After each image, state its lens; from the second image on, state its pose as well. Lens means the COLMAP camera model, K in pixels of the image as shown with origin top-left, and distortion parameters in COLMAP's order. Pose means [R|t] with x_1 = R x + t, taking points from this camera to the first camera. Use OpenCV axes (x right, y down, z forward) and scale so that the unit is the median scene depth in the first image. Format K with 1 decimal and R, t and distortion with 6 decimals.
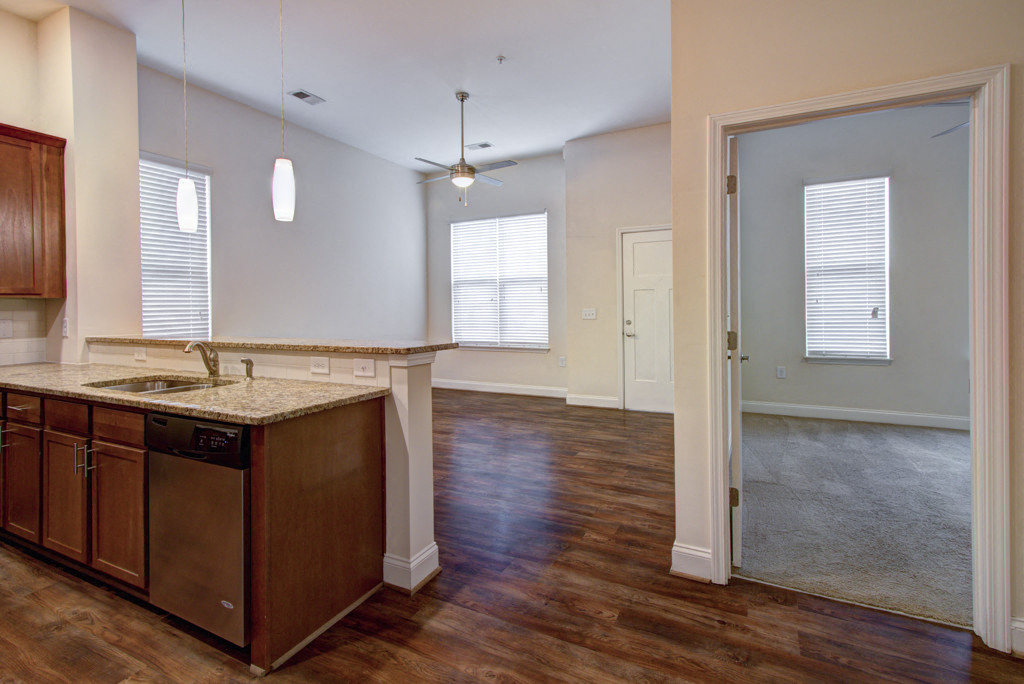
lens RADIAL K [[488.6, 0, 513.6], [0, 488.6, 308.8], [0, 0, 1]] dist [0.013913, 0.000884]
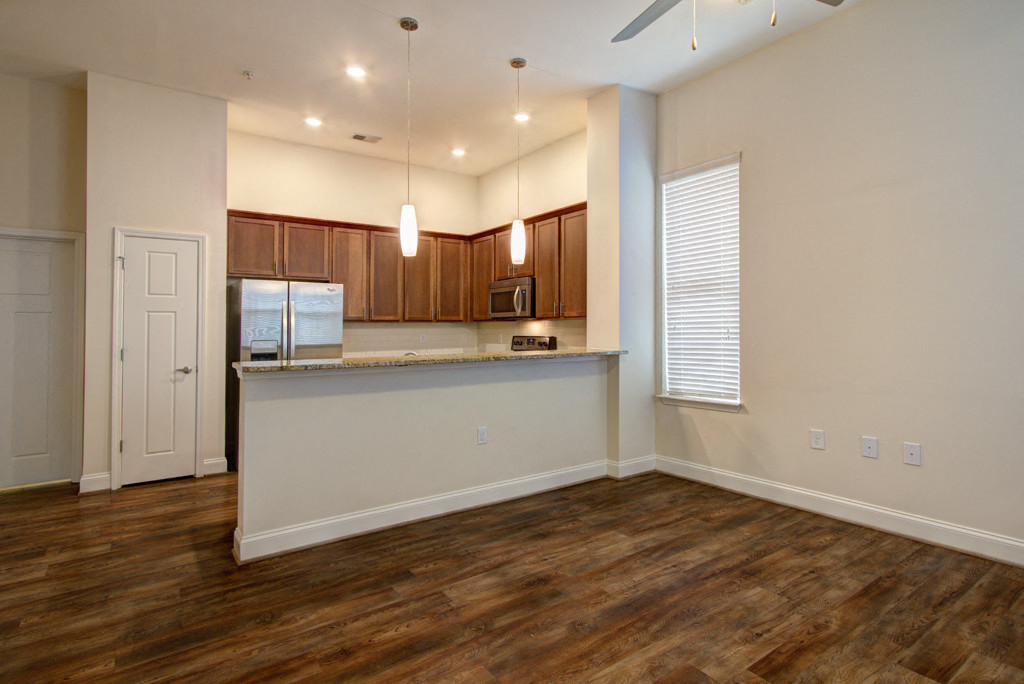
lens RADIAL K [[518.5, 0, 514.0], [0, 518.5, 317.2], [0, 0, 1]] dist [0.003960, 0.002835]
pose [[-0.457925, -0.006209, -0.888969, 0.550759], [0.009287, 0.999888, -0.011768, -0.013581], [0.888943, -0.013644, -0.457815, 1.862198]]
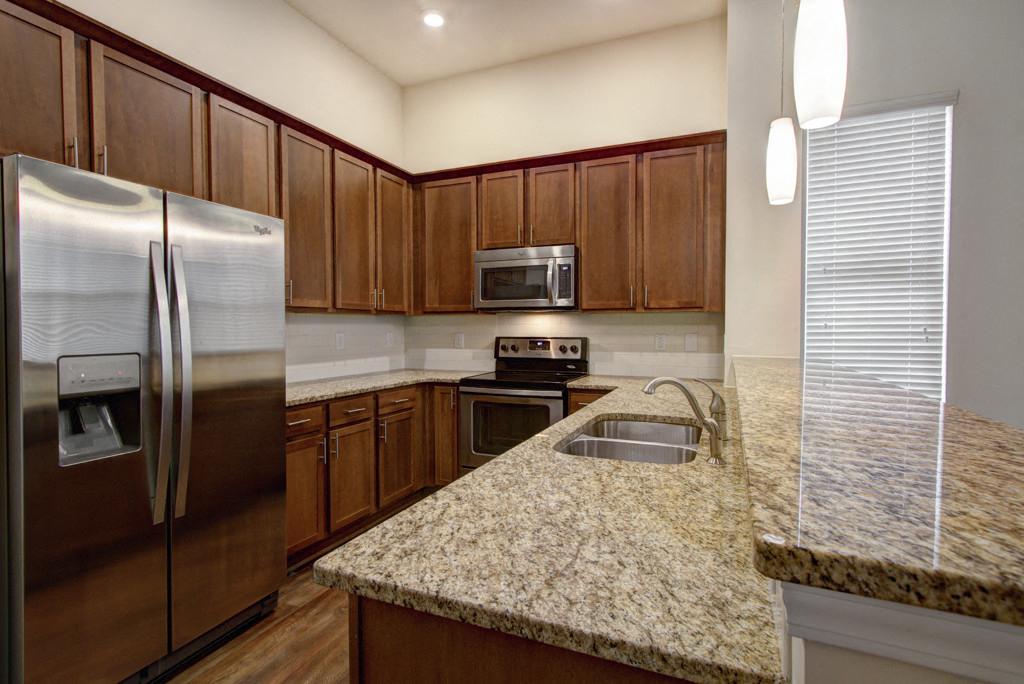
lens RADIAL K [[507.4, 0, 507.6], [0, 507.4, 338.9], [0, 0, 1]] dist [0.004518, 0.000821]
pose [[0.068068, 0.034539, -0.997083, -0.026152], [-0.002527, 0.999403, 0.034447, -0.002365], [0.997677, 0.000175, 0.068115, 0.712568]]
